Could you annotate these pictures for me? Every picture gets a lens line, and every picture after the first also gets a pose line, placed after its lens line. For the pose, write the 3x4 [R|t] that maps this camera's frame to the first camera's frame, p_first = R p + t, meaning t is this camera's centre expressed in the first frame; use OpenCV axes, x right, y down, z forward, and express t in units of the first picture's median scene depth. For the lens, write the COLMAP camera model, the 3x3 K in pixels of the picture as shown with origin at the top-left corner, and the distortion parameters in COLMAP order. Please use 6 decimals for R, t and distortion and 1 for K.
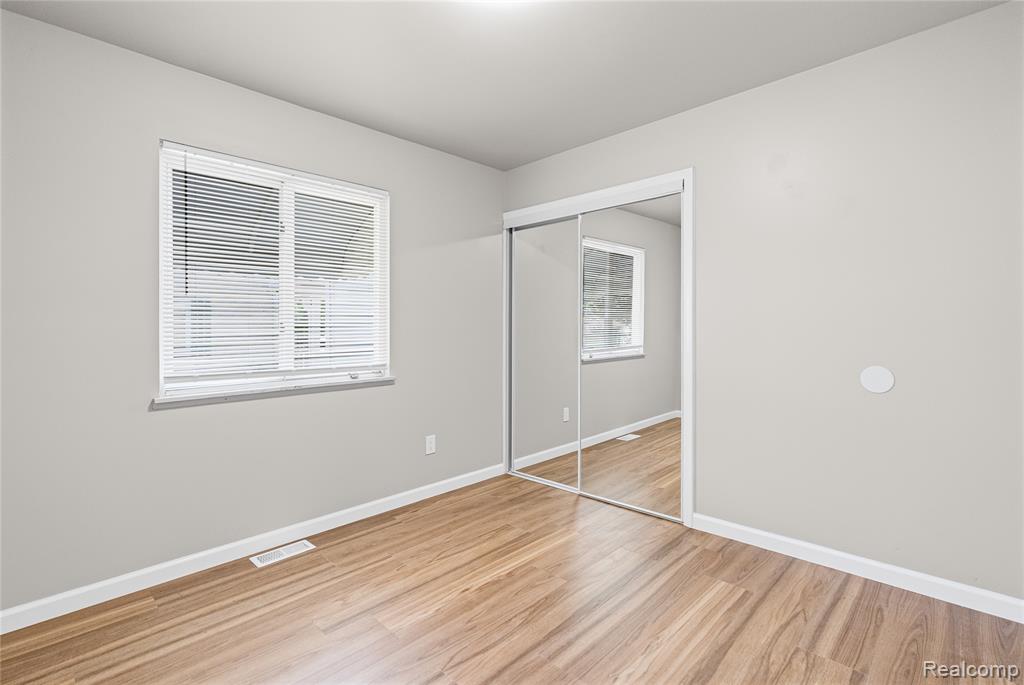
lens RADIAL K [[471.3, 0, 515.3], [0, 471.3, 329.2], [0, 0, 1]] dist [-0.012287, 0.005085]
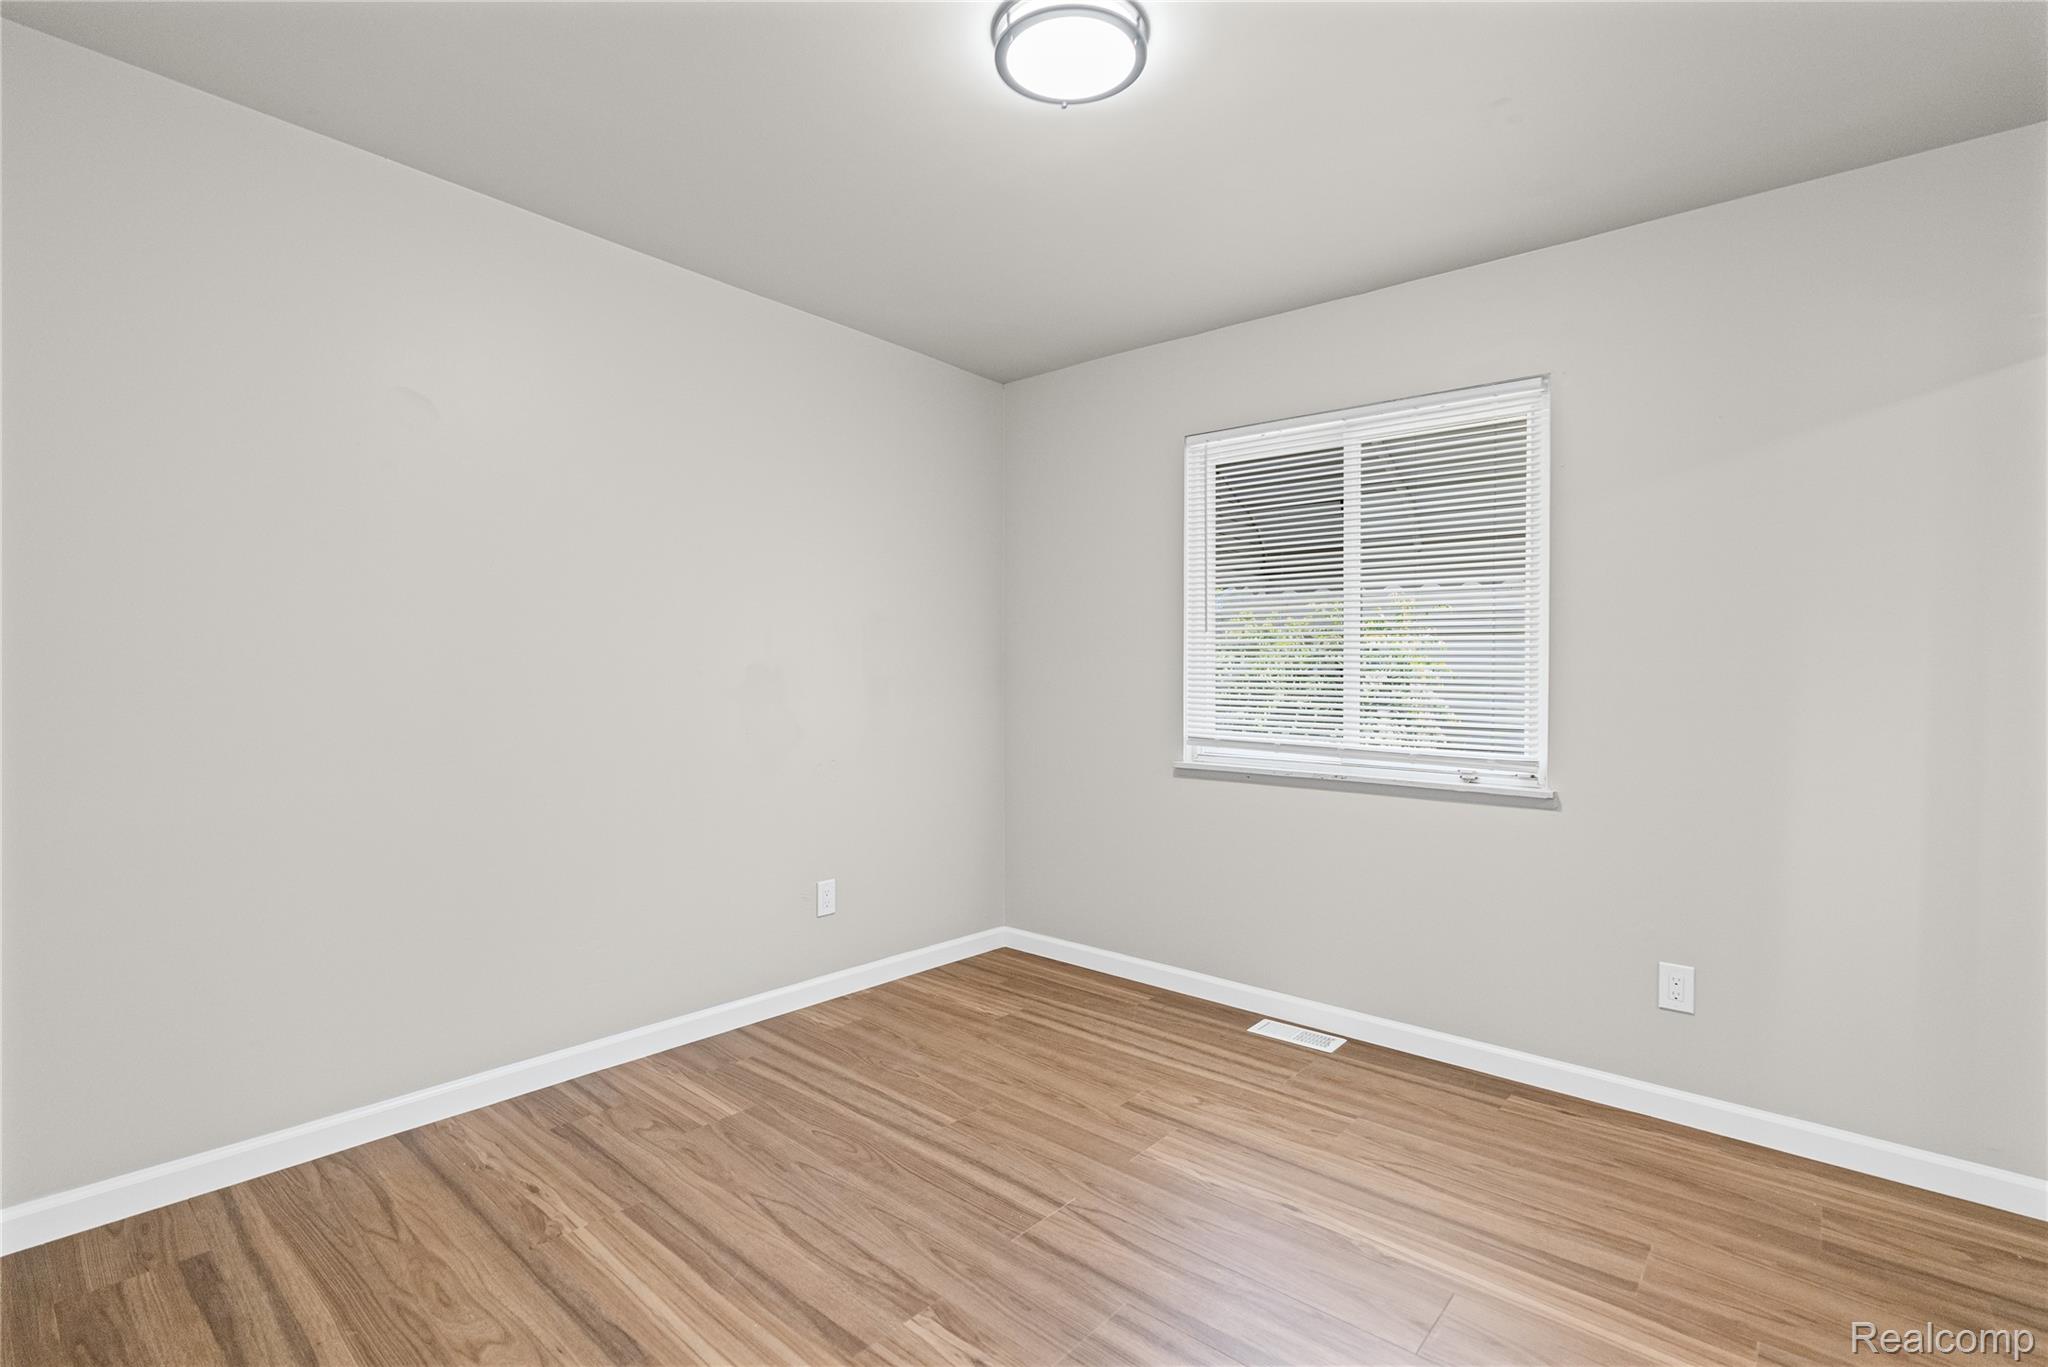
lens RADIAL K [[942.6, 0, 1030.6], [0, 942.6, 656.9], [0, 0, 1]] dist [-0.012287, 0.005085]
pose [[0.065360, -0.009030, -0.997821, 0.754332], [-0.018208, 0.999782, -0.010241, -0.011652], [0.997696, 0.018838, 0.065182, 0.558525]]
